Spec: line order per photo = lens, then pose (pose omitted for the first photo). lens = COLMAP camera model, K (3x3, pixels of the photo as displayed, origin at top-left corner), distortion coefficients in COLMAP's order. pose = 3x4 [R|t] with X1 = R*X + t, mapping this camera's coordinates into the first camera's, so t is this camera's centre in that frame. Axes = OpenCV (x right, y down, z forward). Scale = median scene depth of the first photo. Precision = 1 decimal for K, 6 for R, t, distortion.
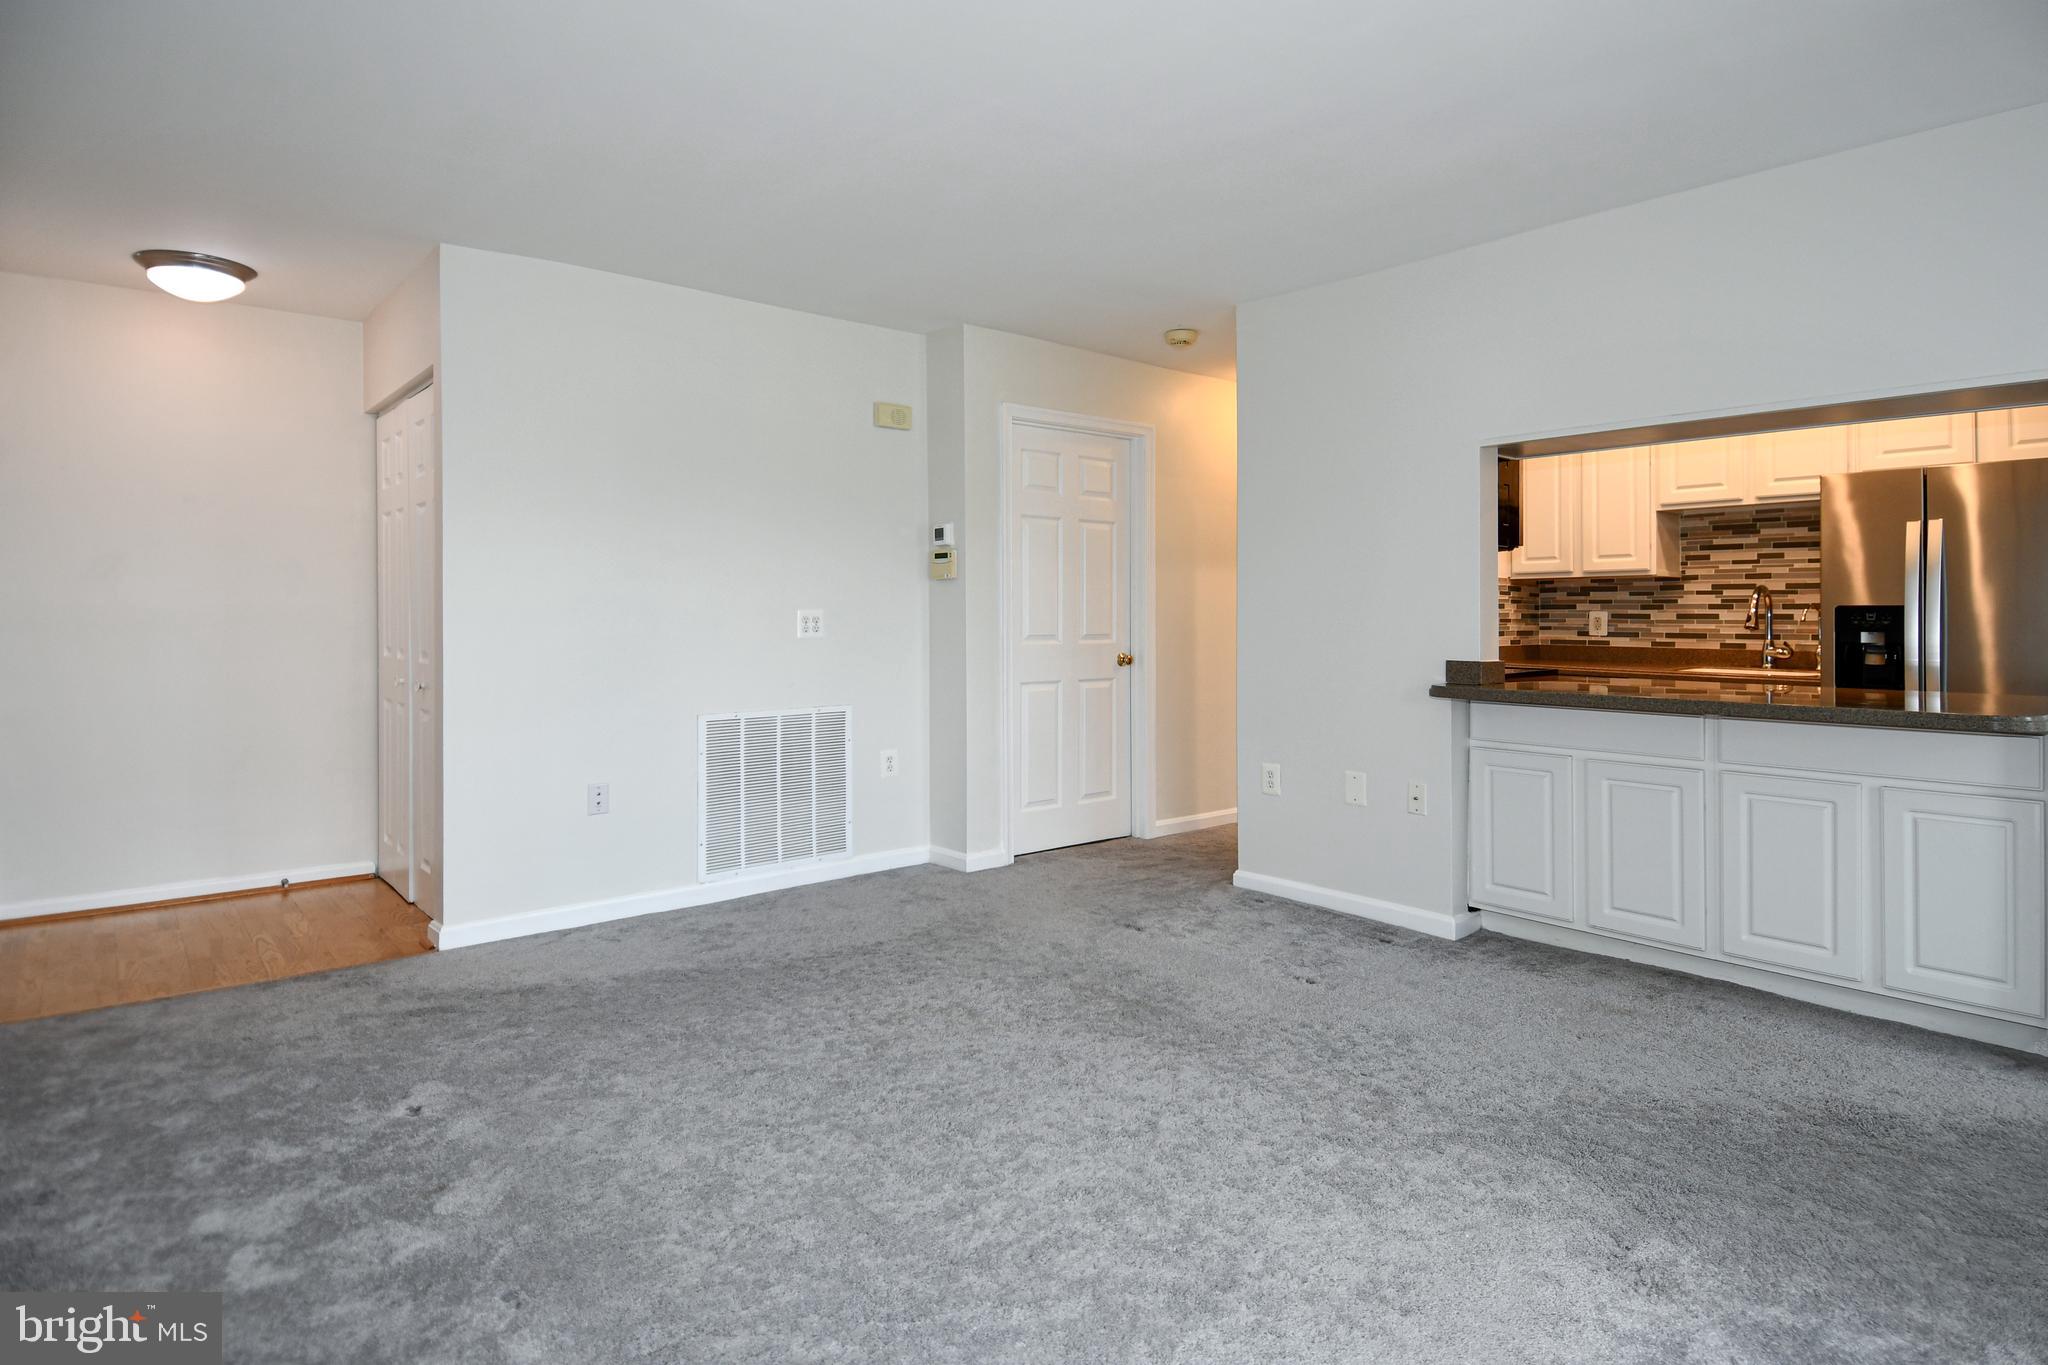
lens RADIAL K [[1106.9, 0, 940.2], [0, 1106.9, 598.2], [0, 0, 1]] dist [0.004107, -0.001397]
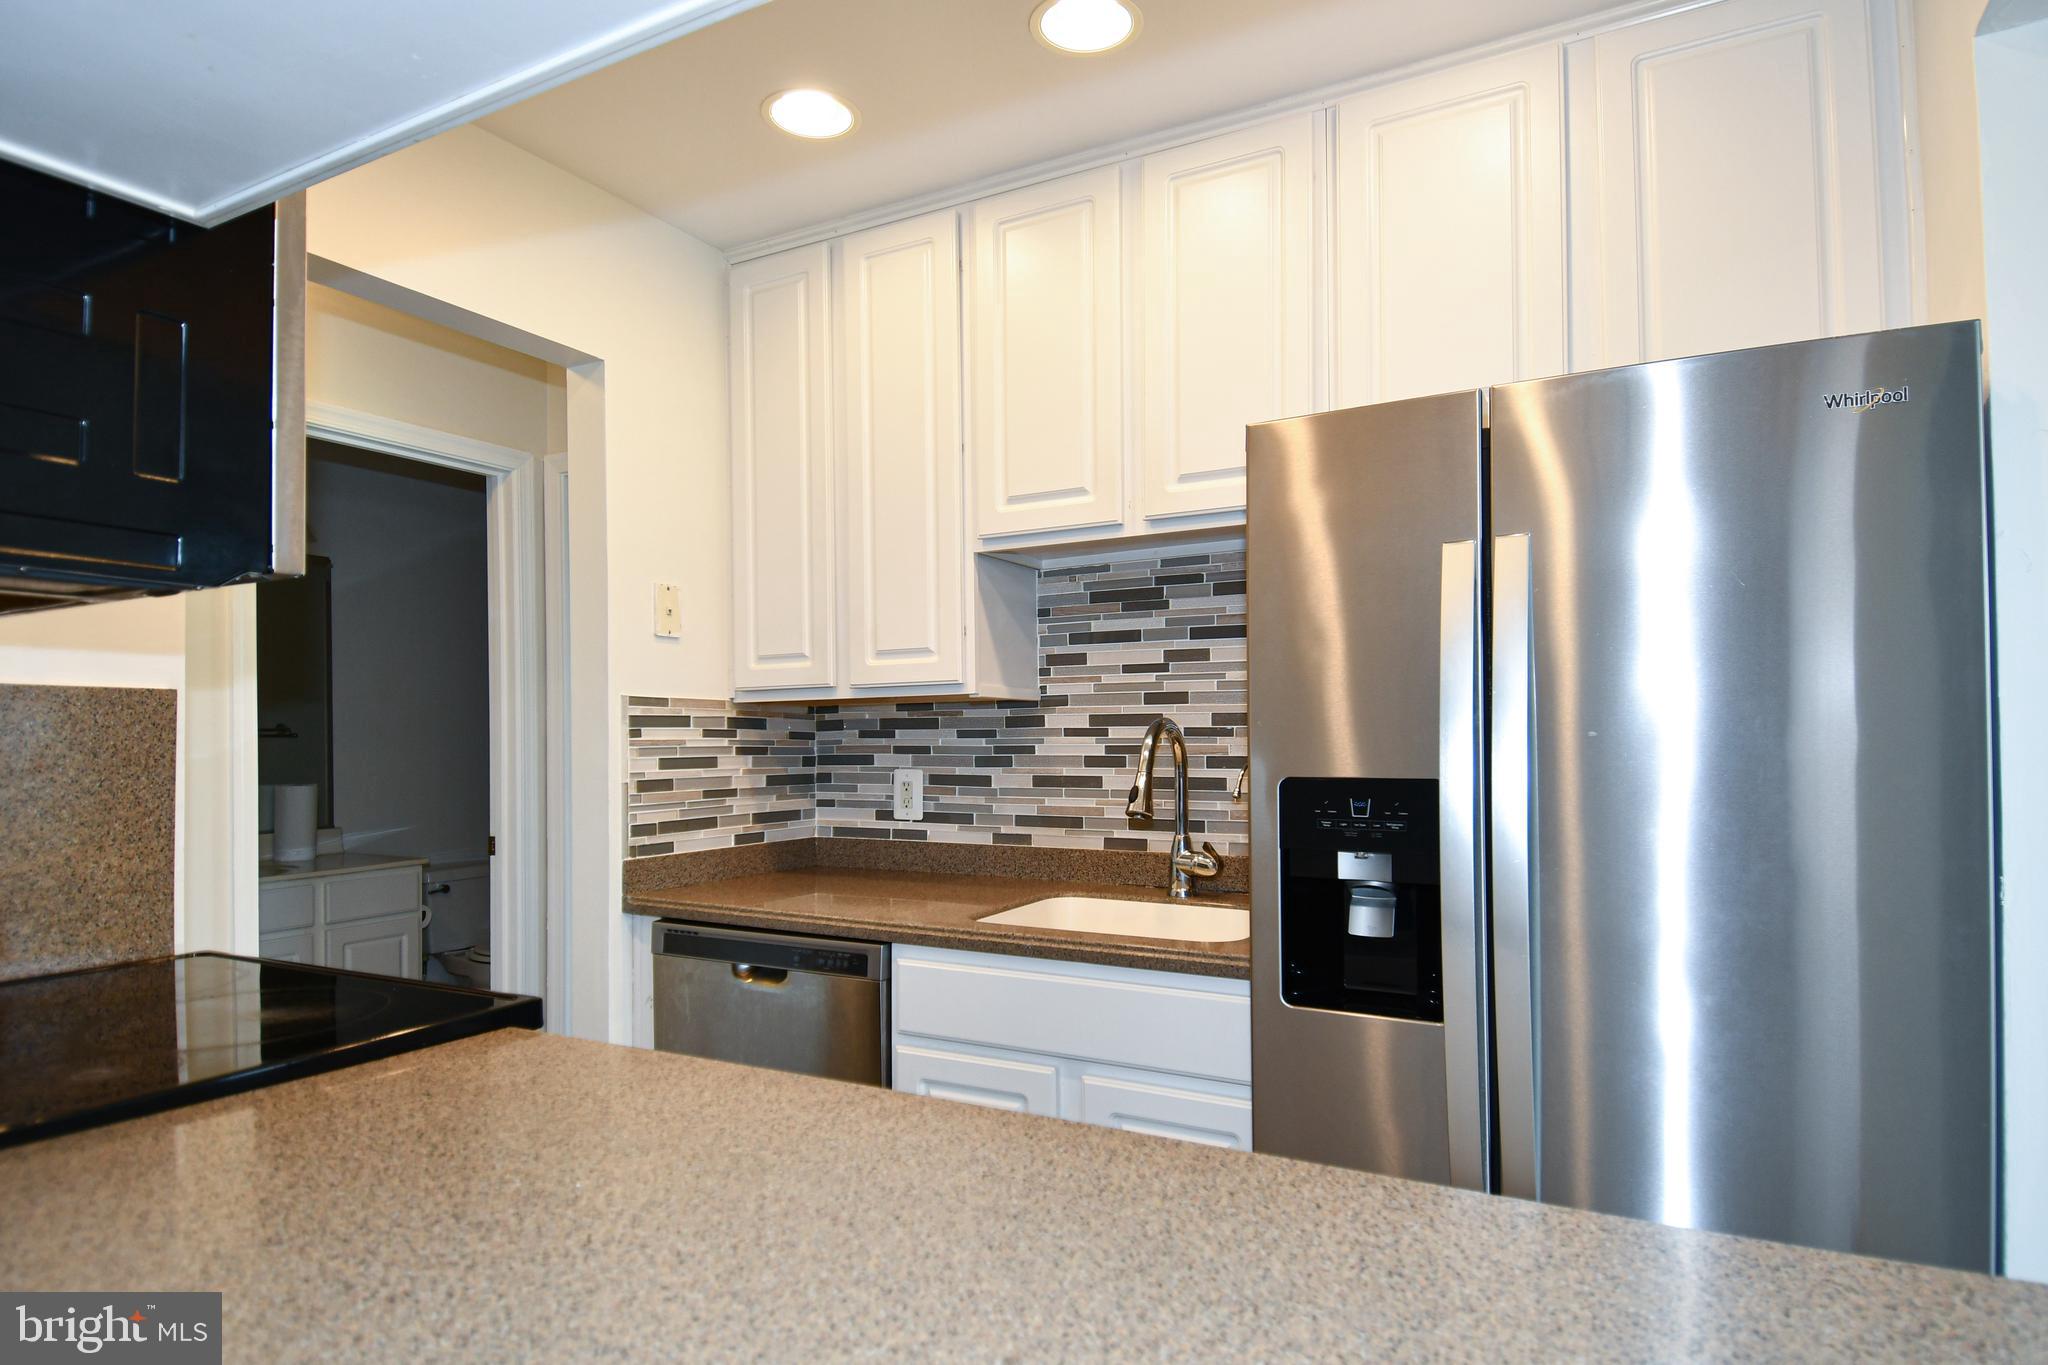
lens RADIAL K [[1106.9, 0, 1037.9], [0, 1106.9, 727.7], [0, 0, 1]] dist [0.004107, -0.001397]
pose [[0.907198, -0.005338, 0.420670, 0.473658], [0.003465, 0.999980, 0.005216, -0.009586], [-0.420689, -0.003274, 0.907199, 0.574561]]
